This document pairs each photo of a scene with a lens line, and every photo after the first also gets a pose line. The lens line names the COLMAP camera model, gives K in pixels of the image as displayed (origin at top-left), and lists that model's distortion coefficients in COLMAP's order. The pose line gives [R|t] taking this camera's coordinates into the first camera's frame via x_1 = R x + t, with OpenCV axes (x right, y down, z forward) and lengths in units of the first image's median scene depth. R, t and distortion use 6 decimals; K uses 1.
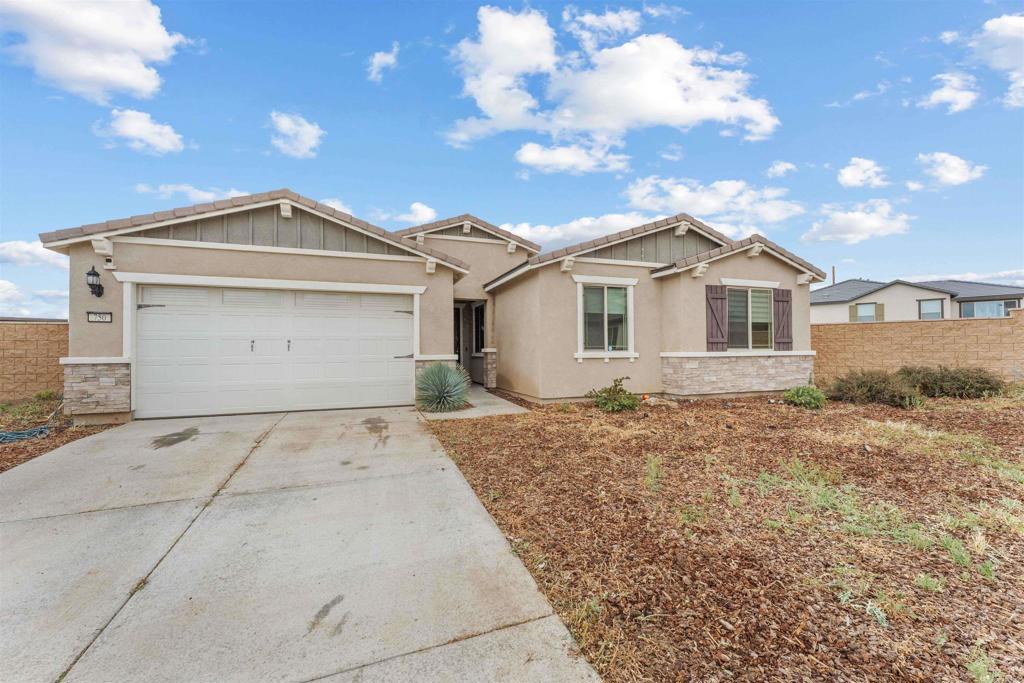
lens RADIAL K [[414.6, 0, 518.9], [0, 414.6, 343.0], [0, 0, 1]] dist [0.000071, 0.000454]
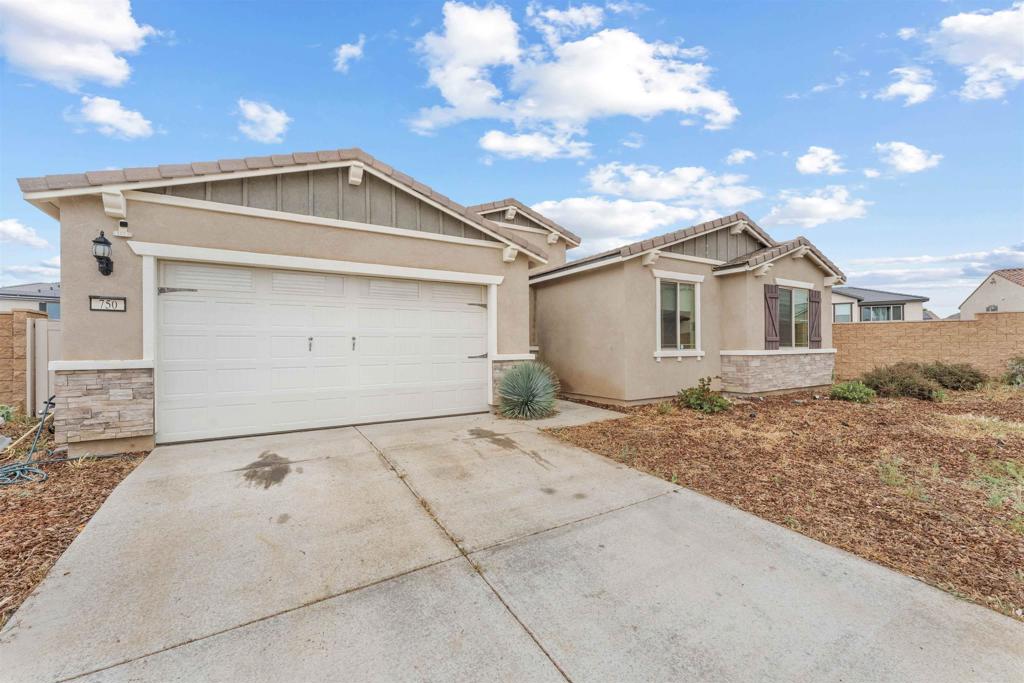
lens RADIAL K [[414.6, 0, 509.4], [0, 414.6, 343.3], [0, 0, 1]] dist [0.000071, 0.000454]
pose [[0.980260, 0.000966, 0.197709, -0.385353], [-0.002442, 0.999971, 0.007223, -0.001371], [-0.197696, -0.007563, 0.980234, 0.136286]]
